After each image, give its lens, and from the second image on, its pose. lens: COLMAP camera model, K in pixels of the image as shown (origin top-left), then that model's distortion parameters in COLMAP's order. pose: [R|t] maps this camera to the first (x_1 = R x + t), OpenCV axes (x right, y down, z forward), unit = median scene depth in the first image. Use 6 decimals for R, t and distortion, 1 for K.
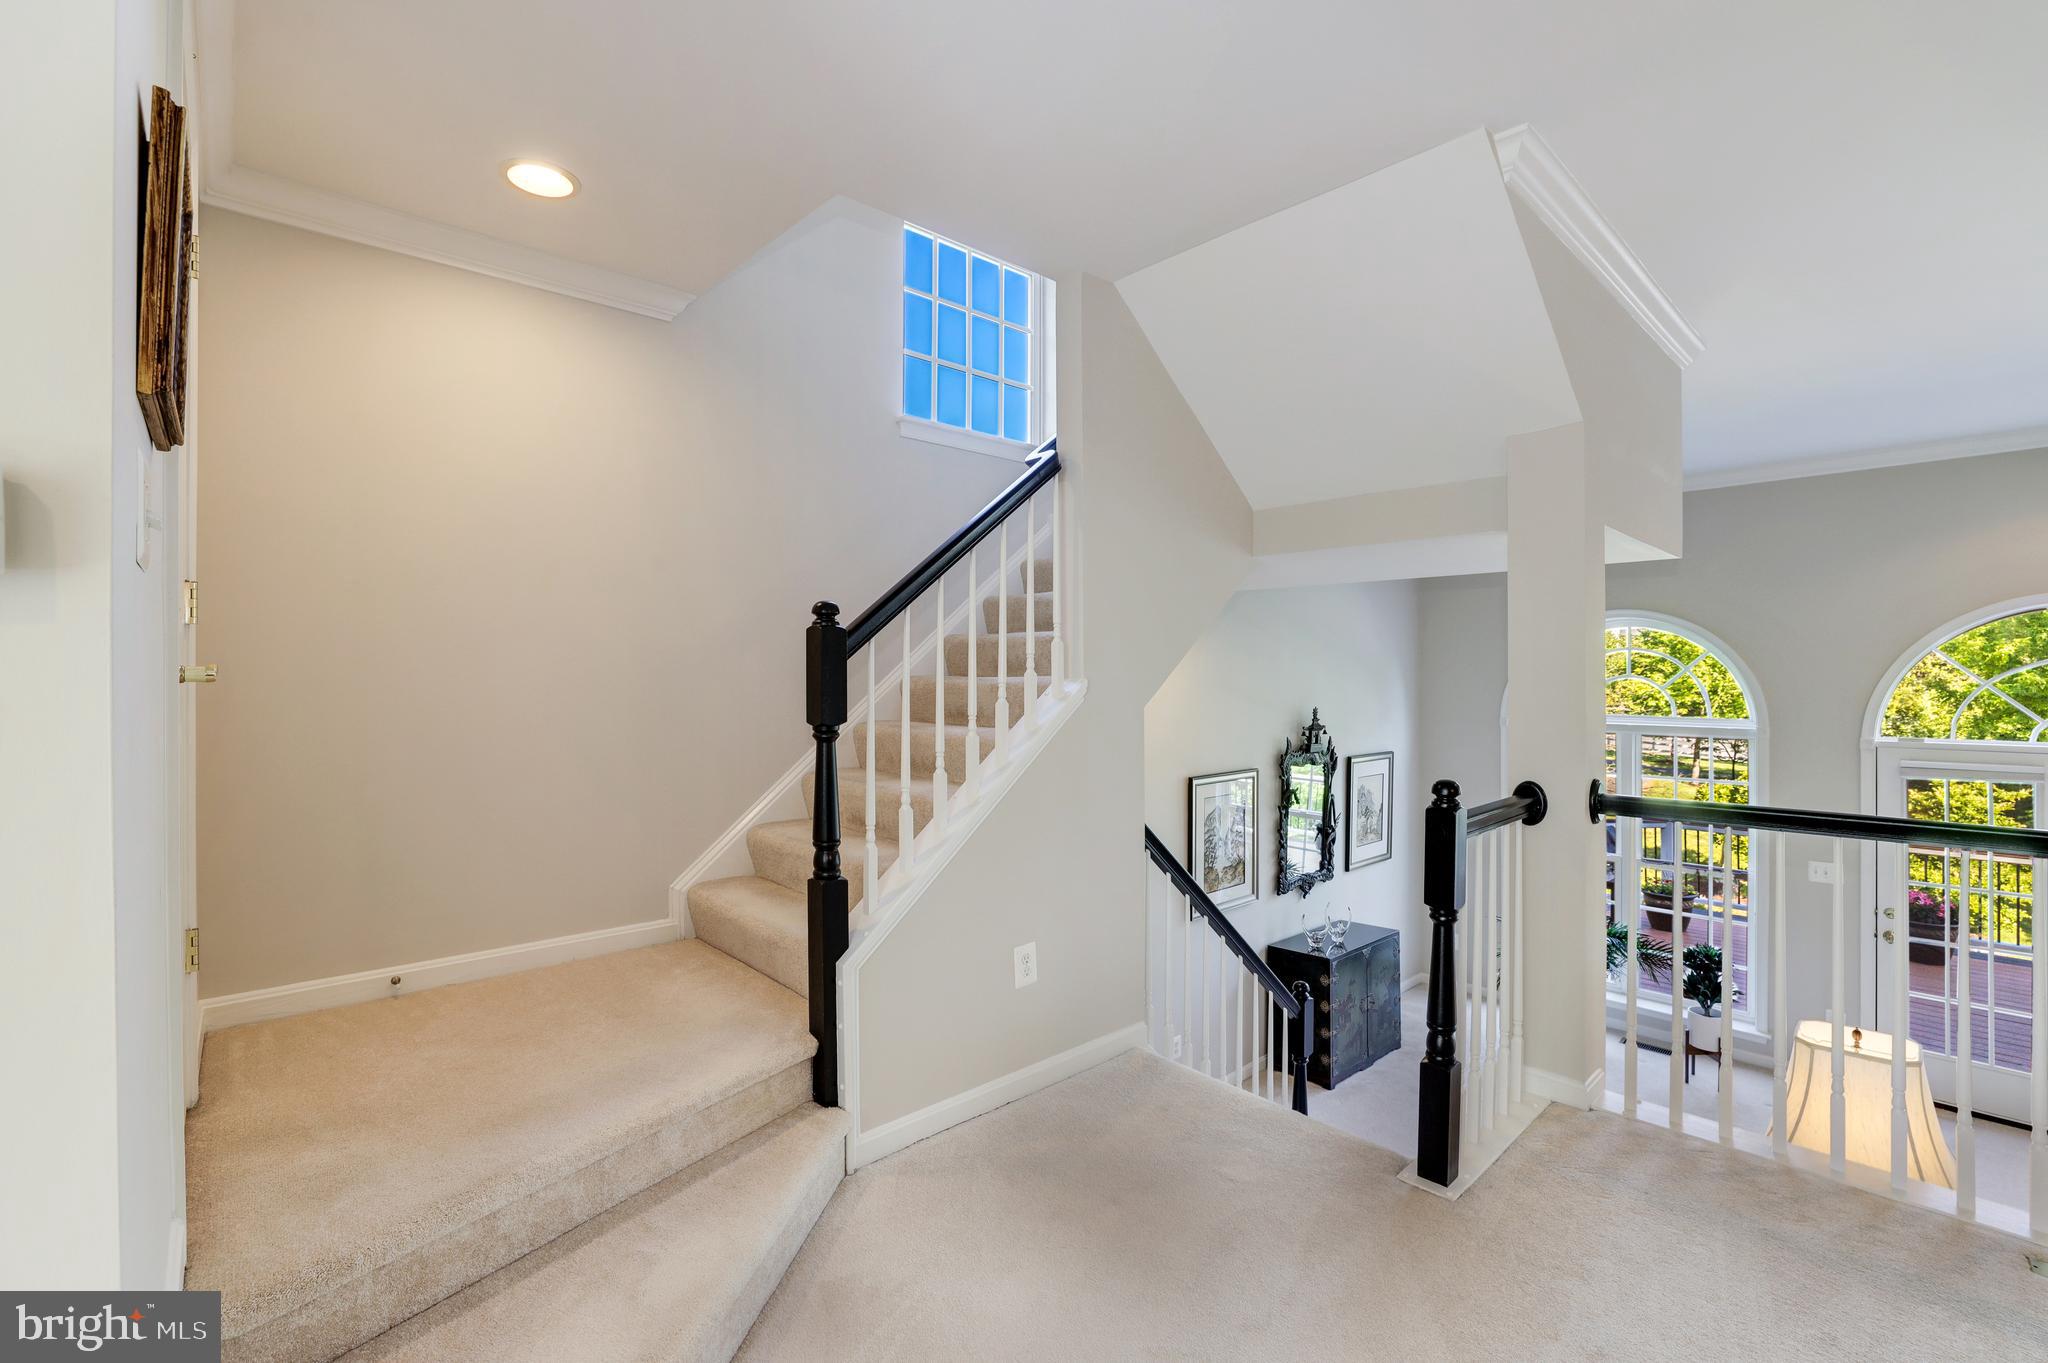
lens RADIAL K [[883.9, 0, 1023.8], [0, 883.9, 672.9], [0, 0, 1]] dist [-0.051977, 0.018426]
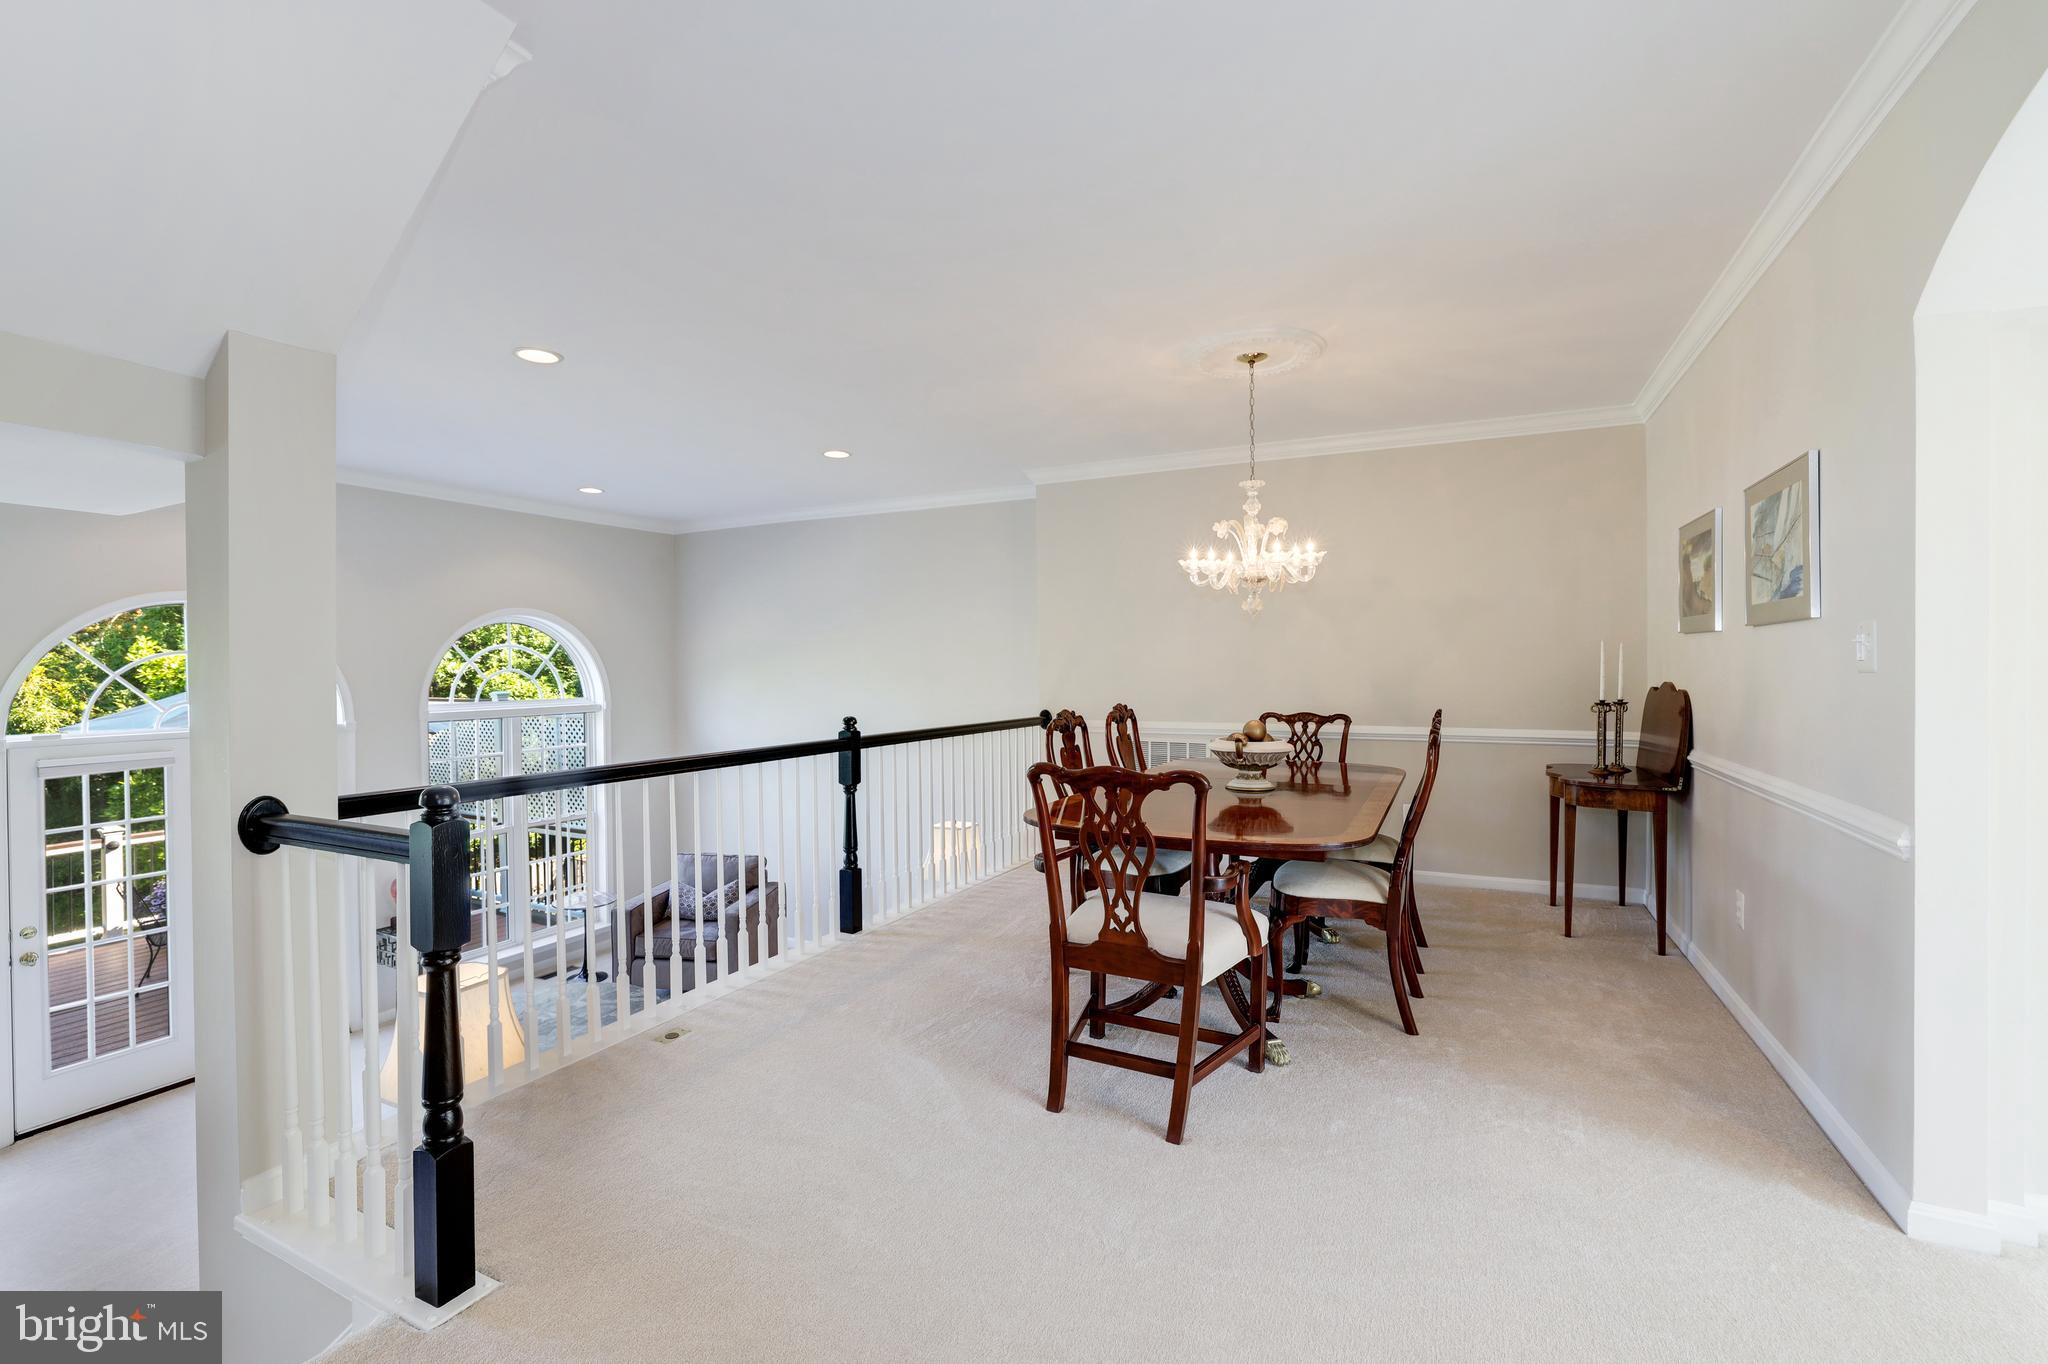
lens RADIAL K [[883.9, 0, 1023.8], [0, 883.9, 673.4], [0, 0, 1]] dist [-0.051977, 0.018426]
pose [[-0.355906, -0.004609, 0.934510, -0.166610], [0.002604, 0.999979, 0.005924, 0.006474], [-0.934518, 0.004541, -0.355887, 0.300788]]
